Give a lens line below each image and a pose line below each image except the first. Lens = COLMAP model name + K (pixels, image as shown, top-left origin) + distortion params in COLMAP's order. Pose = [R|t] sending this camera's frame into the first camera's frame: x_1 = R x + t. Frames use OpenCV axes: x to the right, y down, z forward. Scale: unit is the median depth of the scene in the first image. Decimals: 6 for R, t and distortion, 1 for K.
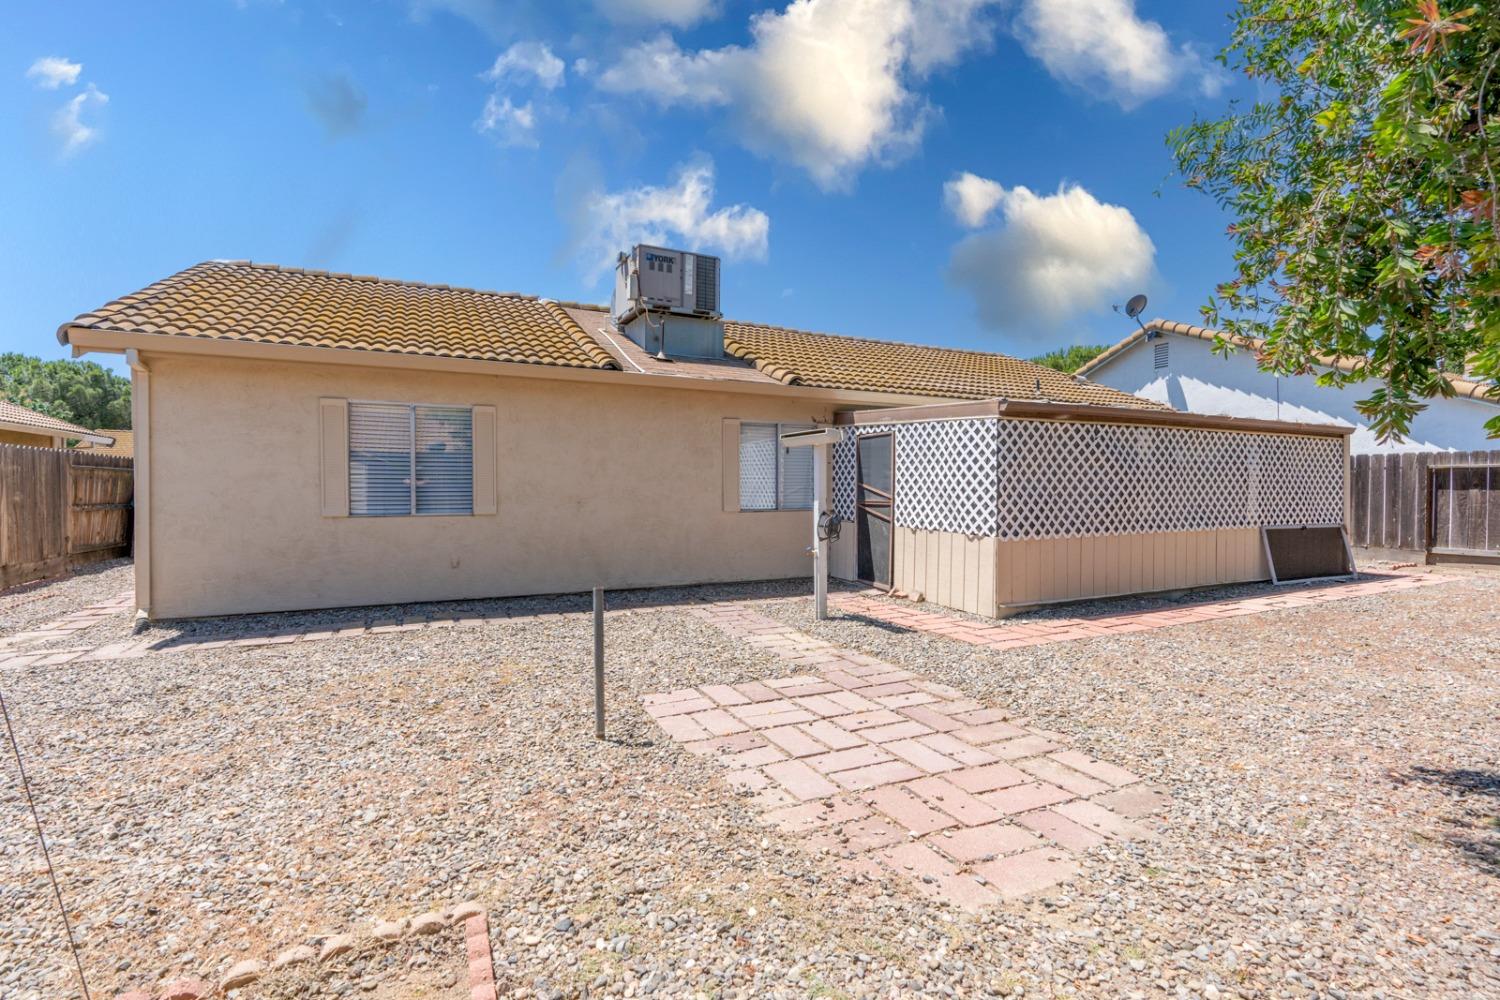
lens RADIAL K [[681.7, 0, 760.3], [0, 681.7, 496.2], [0, 0, 1]] dist [-0.001394, -0.000070]
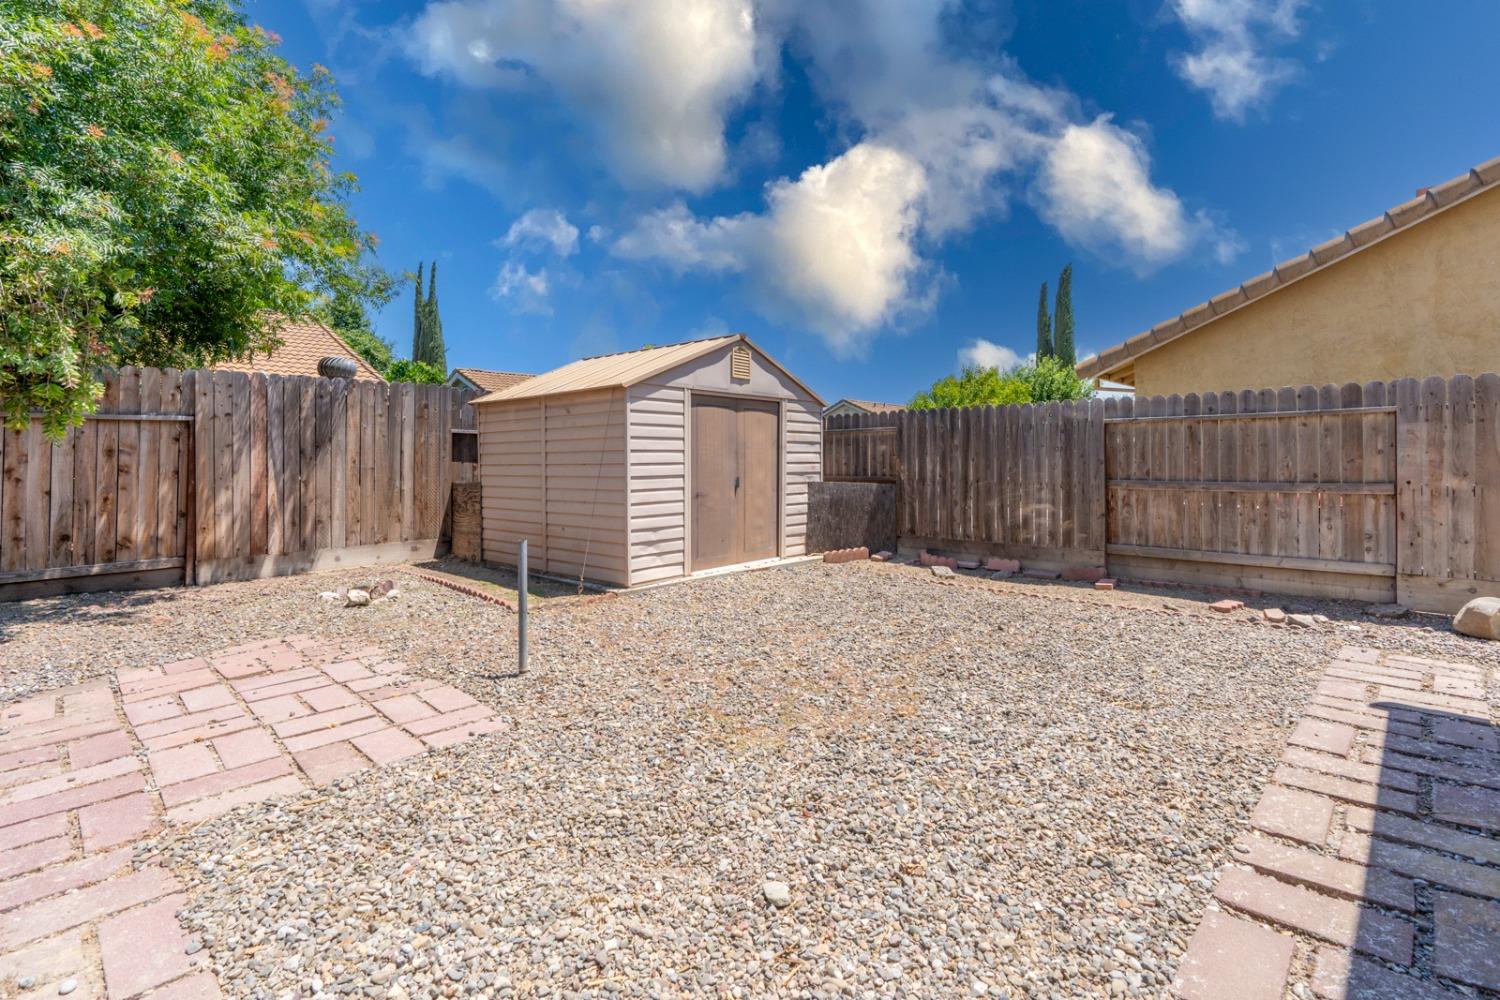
lens RADIAL K [[703.0, 0, 770.1], [0, 703.0, 454.8], [0, 0, 1]] dist [-0.002010, 0.000102]
pose [[-0.943203, -0.000431, -0.332218, -0.090390], [-0.001256, 0.999997, 0.002268, -0.007237], [0.332216, 0.002556, -0.943200, 0.879351]]
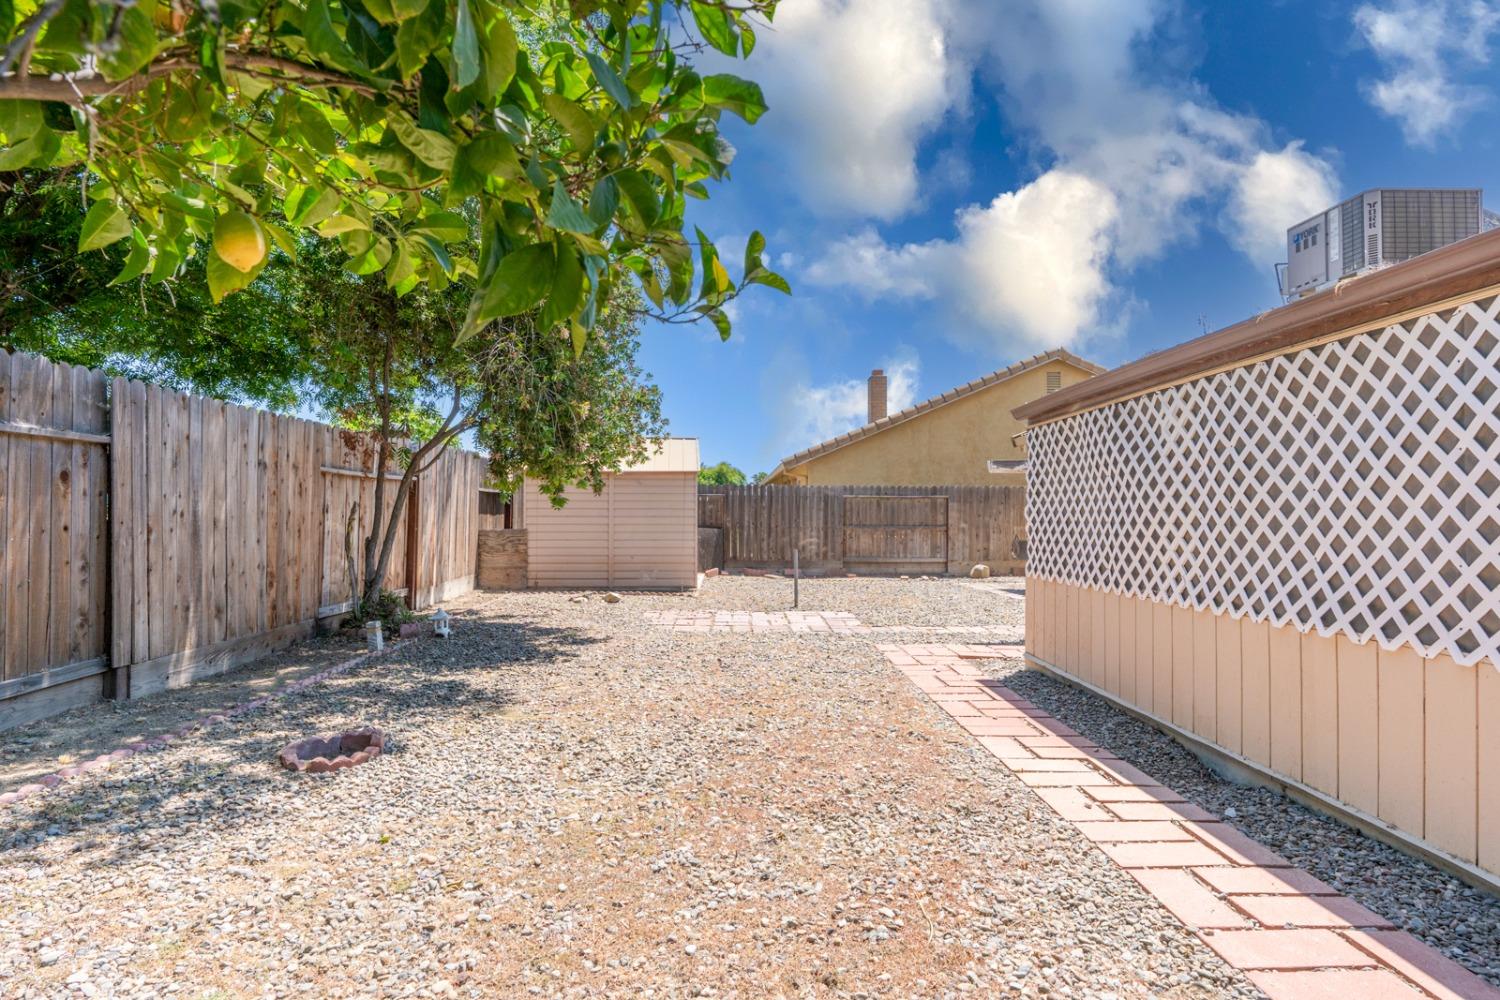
lens RADIAL K [[835.1, 0, 750.0], [0, 835.1, 500.0], [0, 0, 1]] dist [-0.000612, 0.000037]
pose [[-0.423472, -0.017899, -0.905732, 1.089222], [-0.018576, 0.999766, -0.011072, -0.010708], [0.905719, 0.012136, -0.423705, 0.875892]]
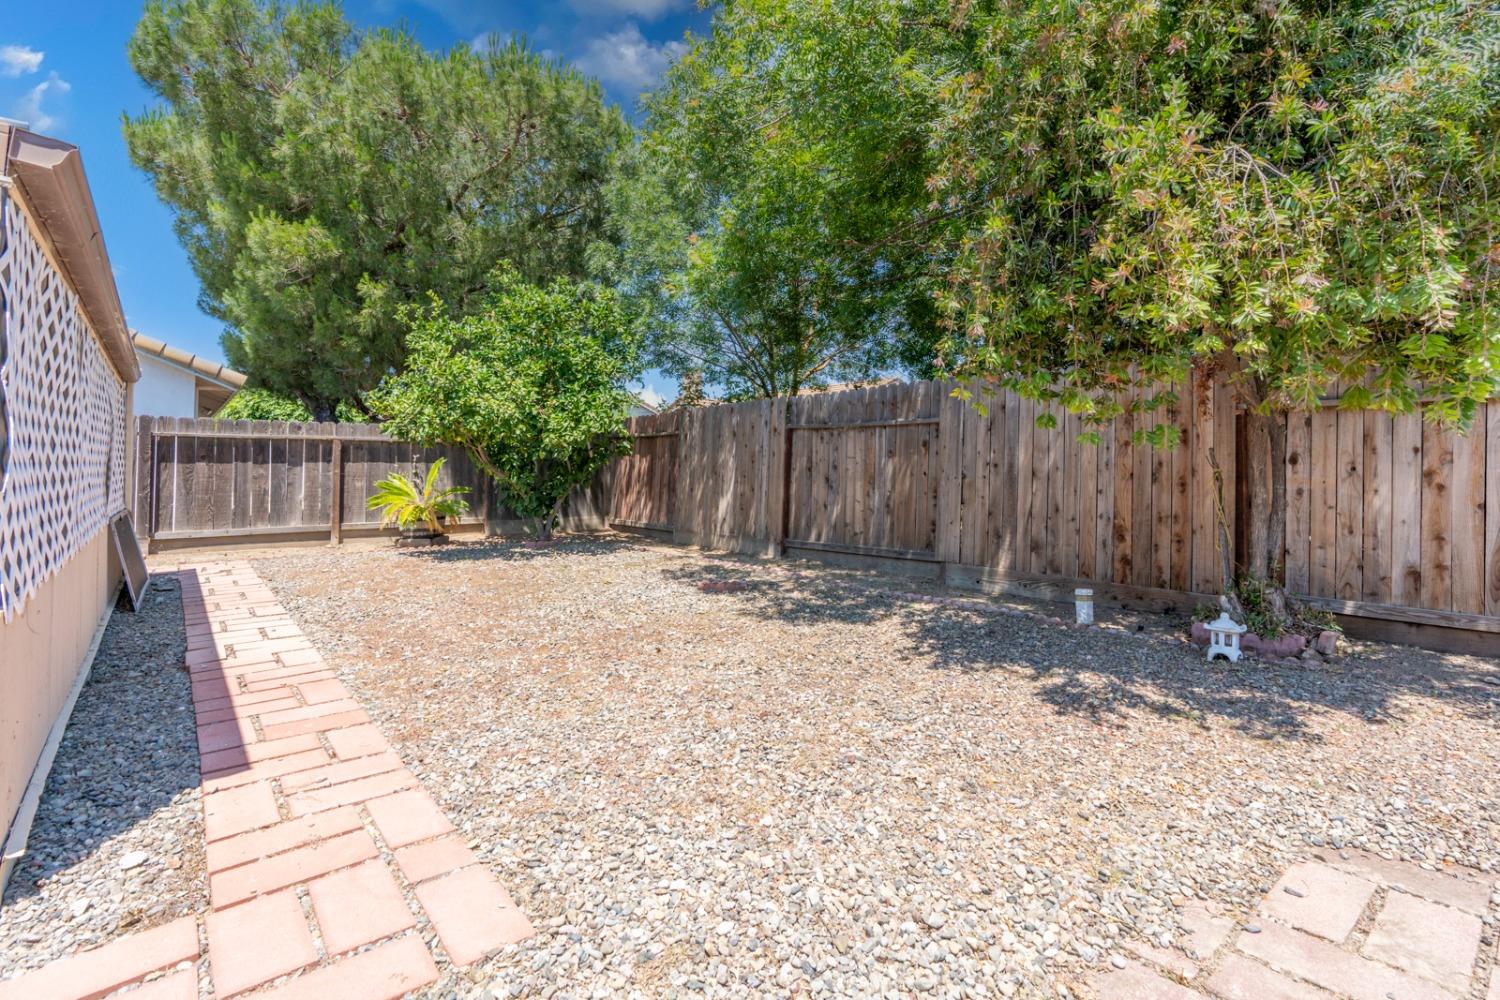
lens RADIAL K [[703.0, 0, 770.1], [0, 703.0, 454.8], [0, 0, 1]] dist [-0.002010, 0.000102]
pose [[-0.236951, 0.019243, 0.971331, -0.006408], [0.006361, 0.999813, -0.018256, 0.002620], [-0.971501, 0.001853, -0.237029, 0.593992]]
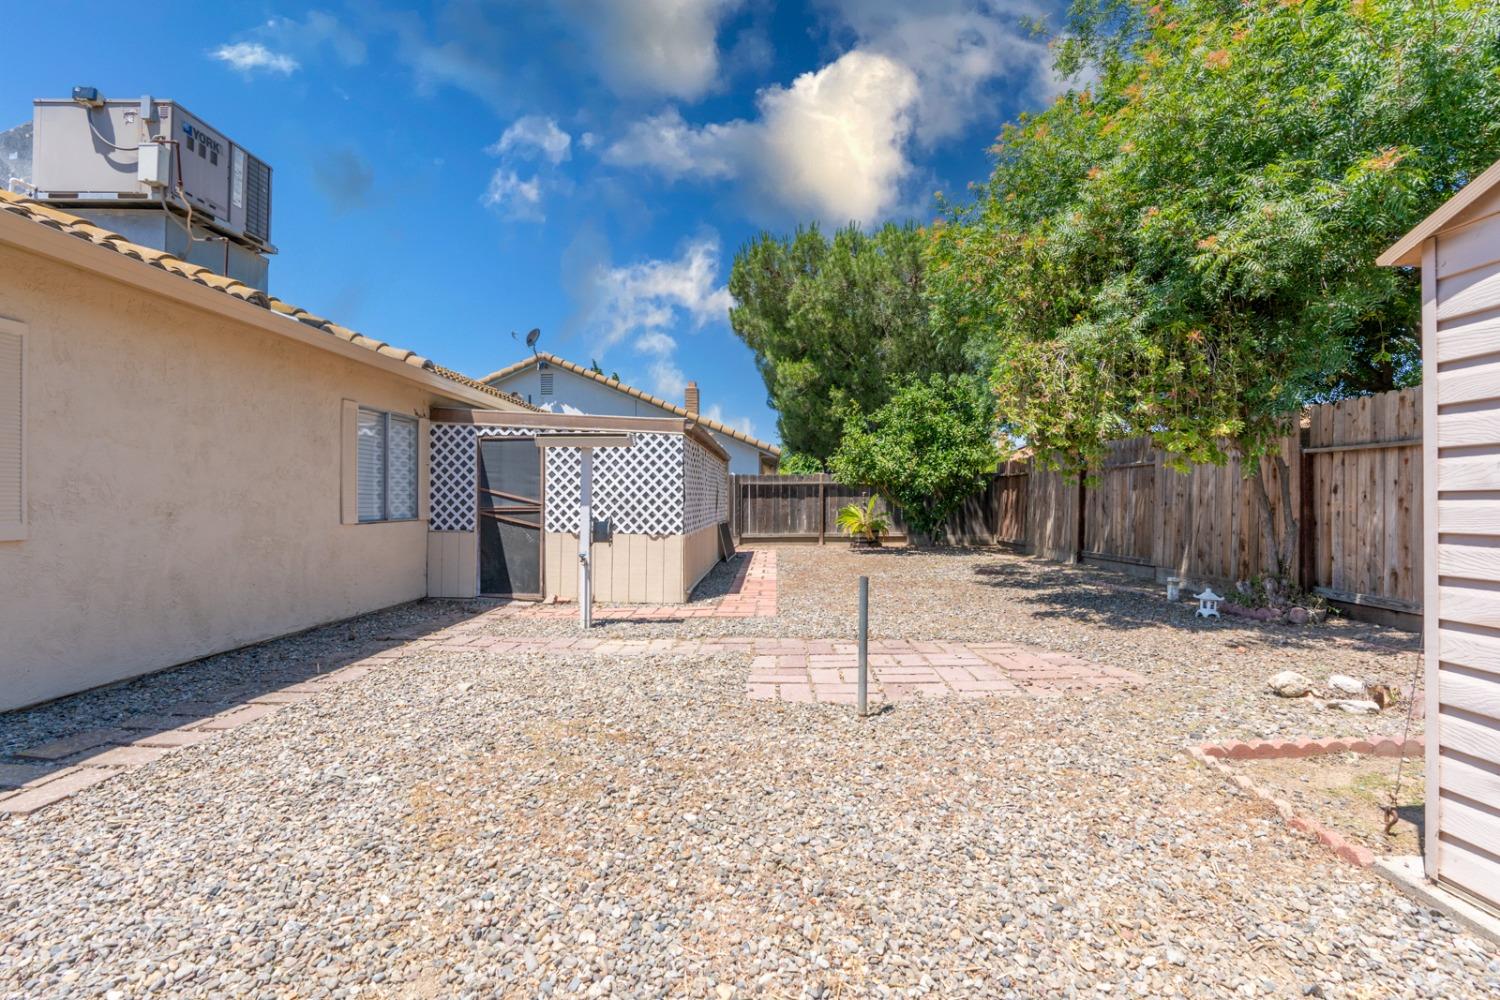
lens RADIAL K [[681.7, 0, 760.3], [0, 681.7, 496.2], [0, 0, 1]] dist [-0.001394, -0.000070]
pose [[0.470333, 0.004043, 0.882480, -0.503686], [0.012529, 0.999858, -0.011258, 0.006197], [-0.882400, 0.016351, 0.470215, 0.252006]]
